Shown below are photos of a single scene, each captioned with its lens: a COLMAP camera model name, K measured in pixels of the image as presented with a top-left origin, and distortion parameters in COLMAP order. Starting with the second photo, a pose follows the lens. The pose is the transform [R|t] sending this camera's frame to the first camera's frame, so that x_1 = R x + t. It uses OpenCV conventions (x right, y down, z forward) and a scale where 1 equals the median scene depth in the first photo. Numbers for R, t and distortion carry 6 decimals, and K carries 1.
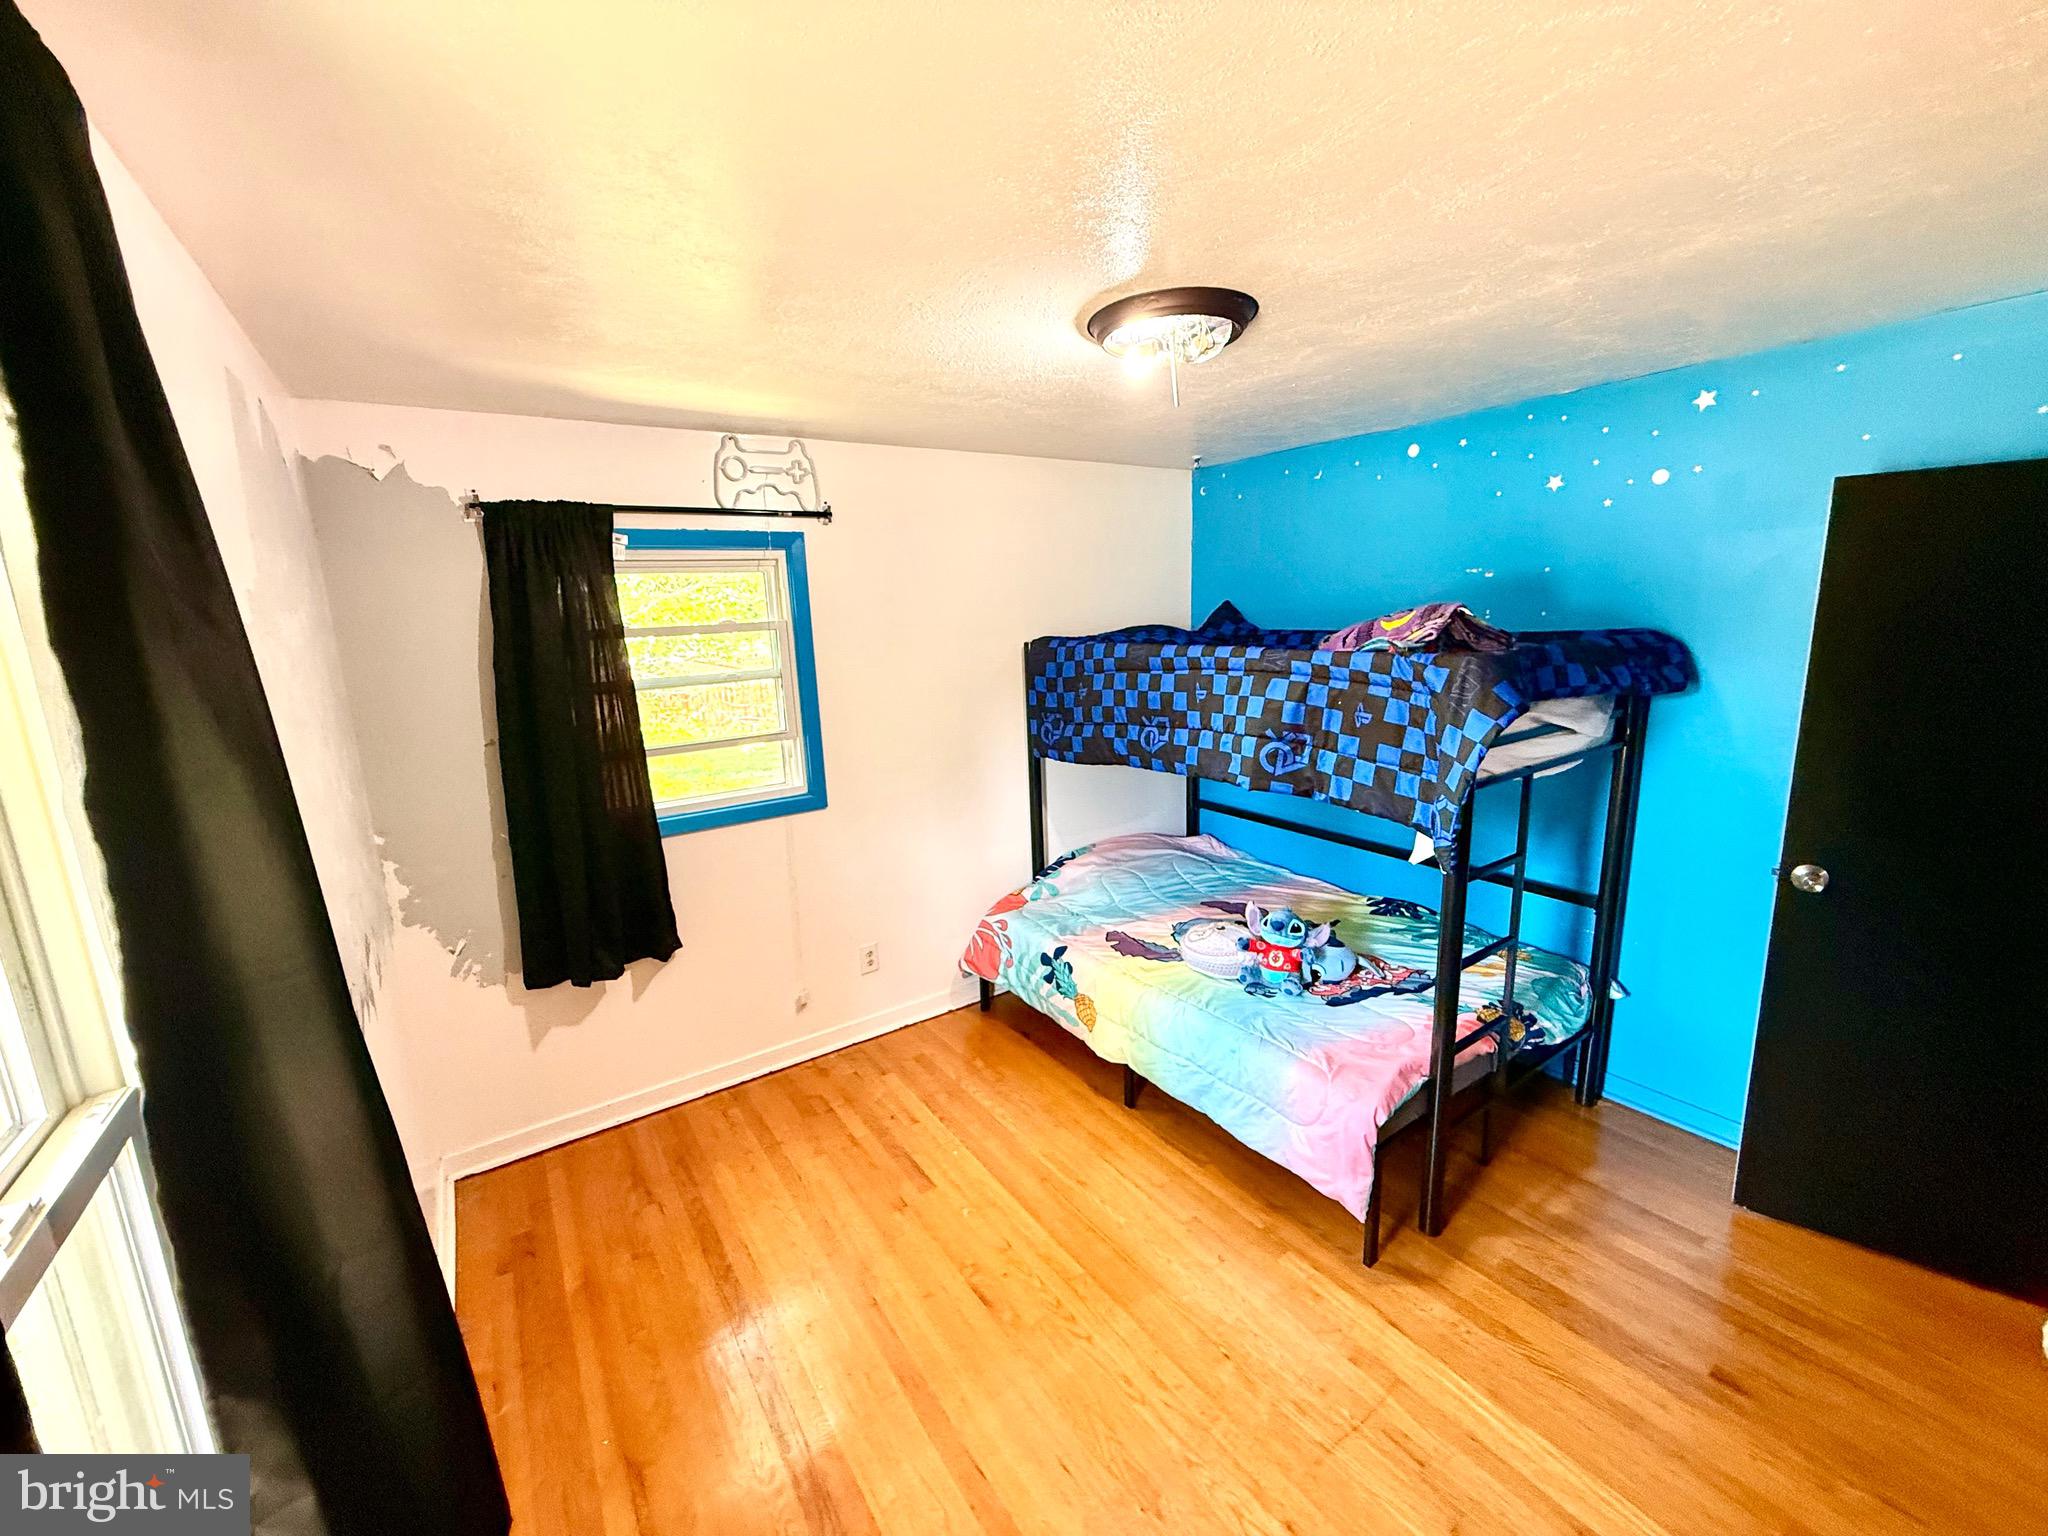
lens RADIAL K [[818.1, 0, 1019.2], [0, 818.1, 766.1], [0, 0, 1]] dist [-0.000888, 0.000270]
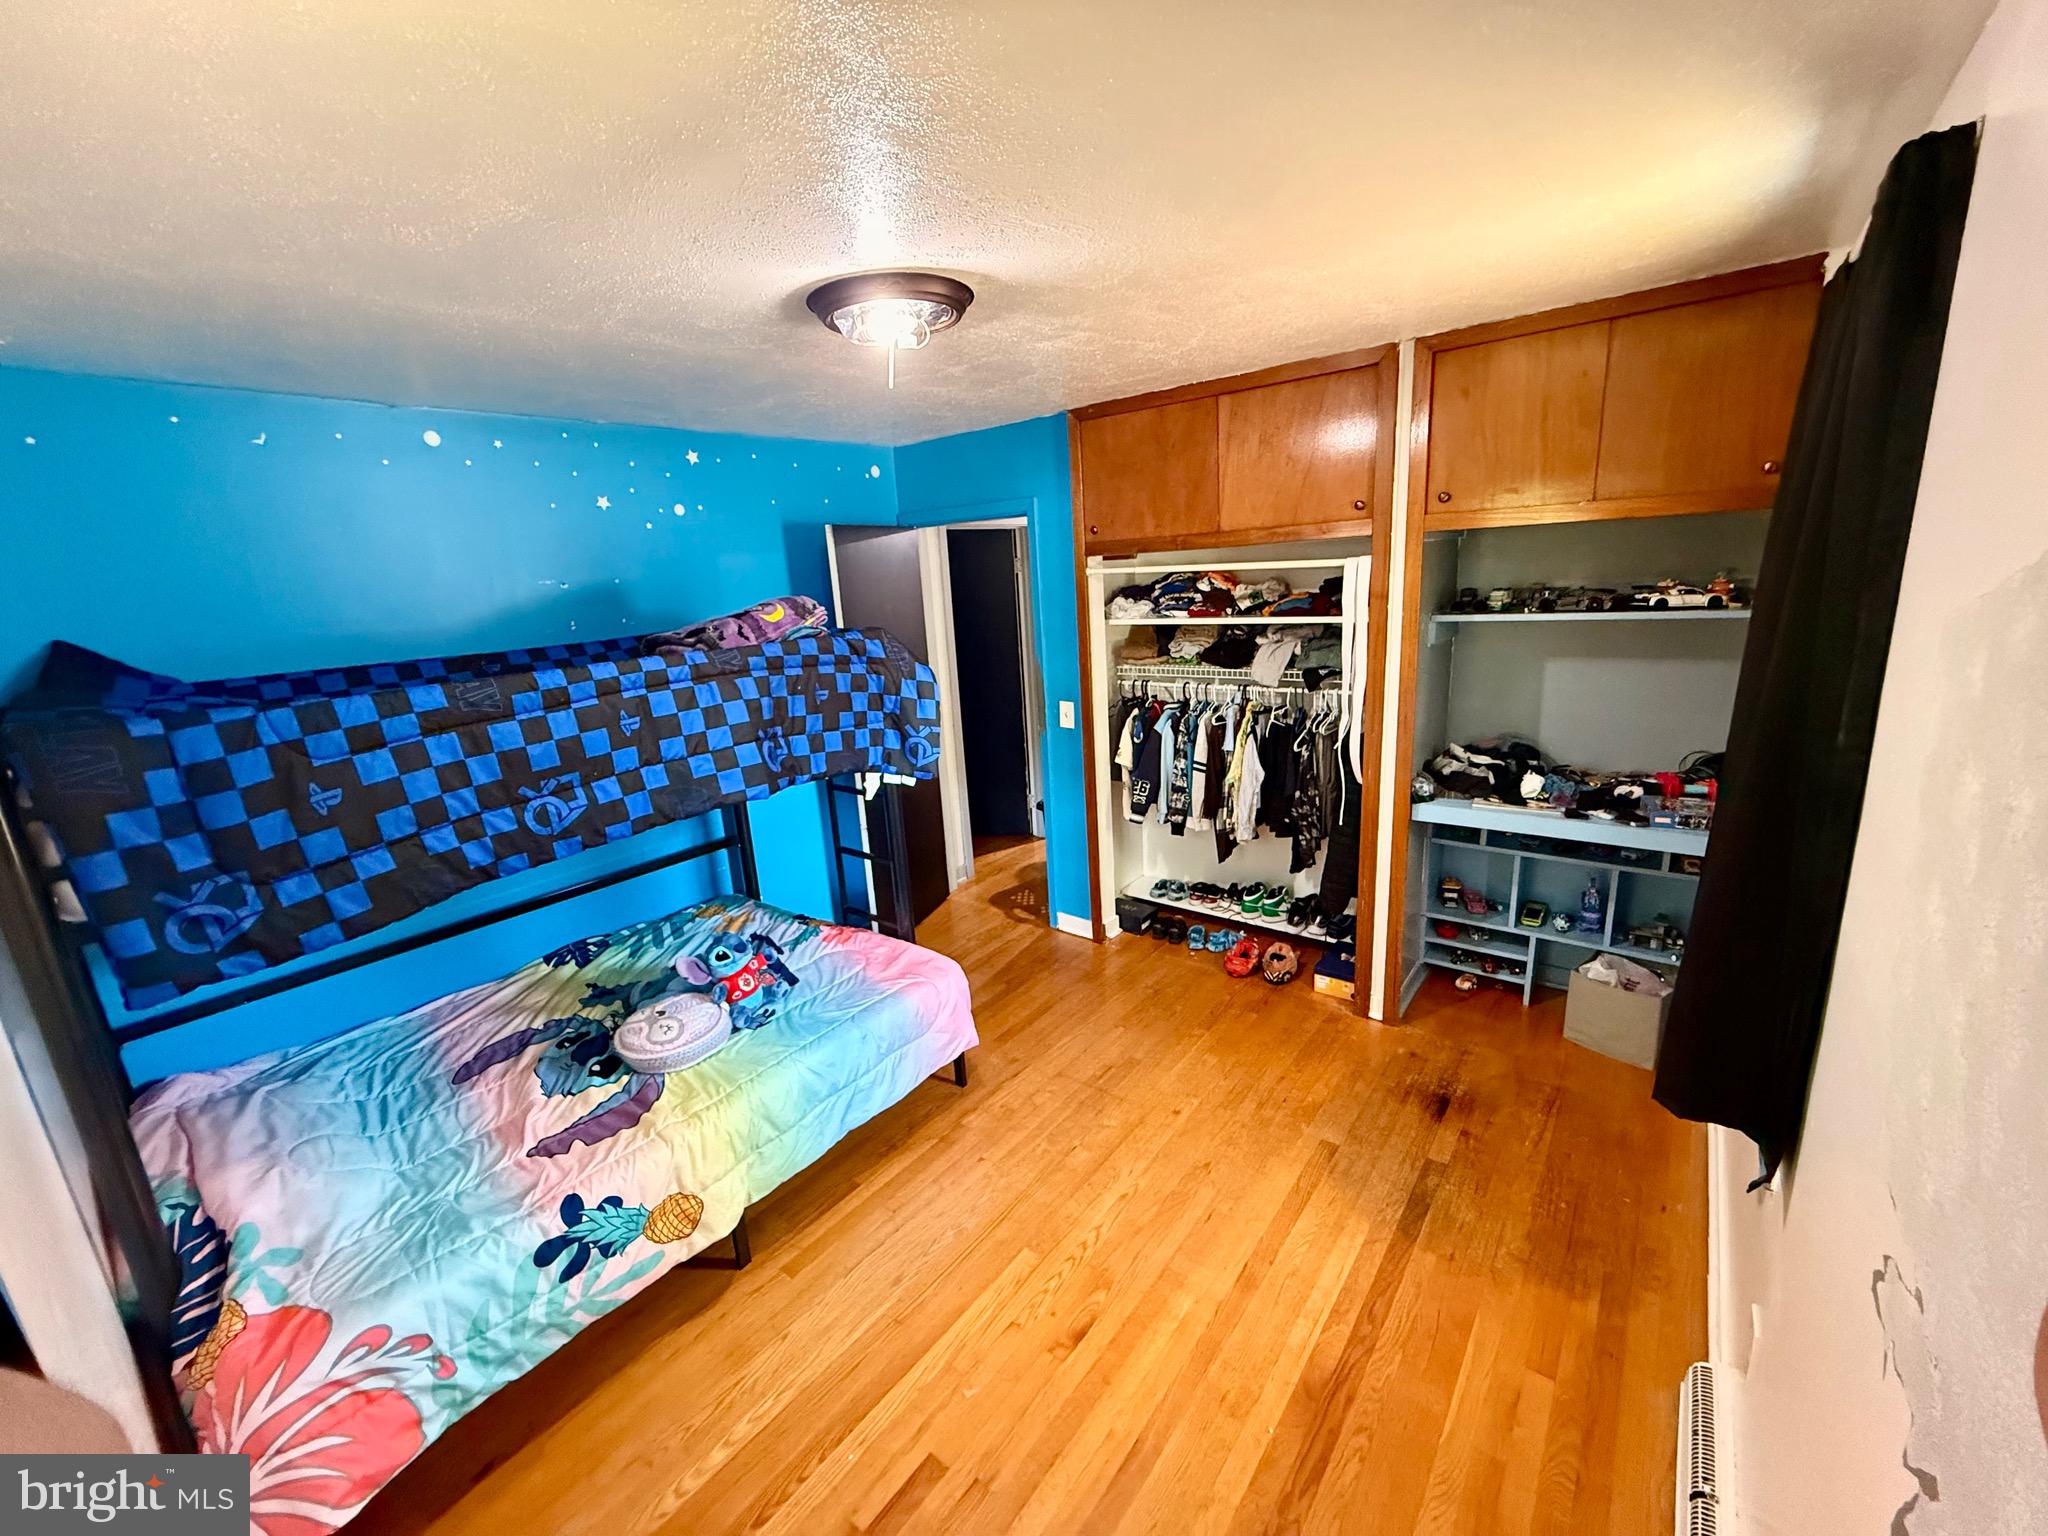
lens RADIAL K [[818.1, 0, 1021.8], [0, 818.1, 767.7], [0, 0, 1]] dist [-0.000888, 0.000270]
pose [[-0.292860, -0.177101, 0.939611, -0.557894], [0.255634, 0.932422, 0.255422, -0.137666], [-0.921349, 0.315000, -0.227796, 0.773301]]
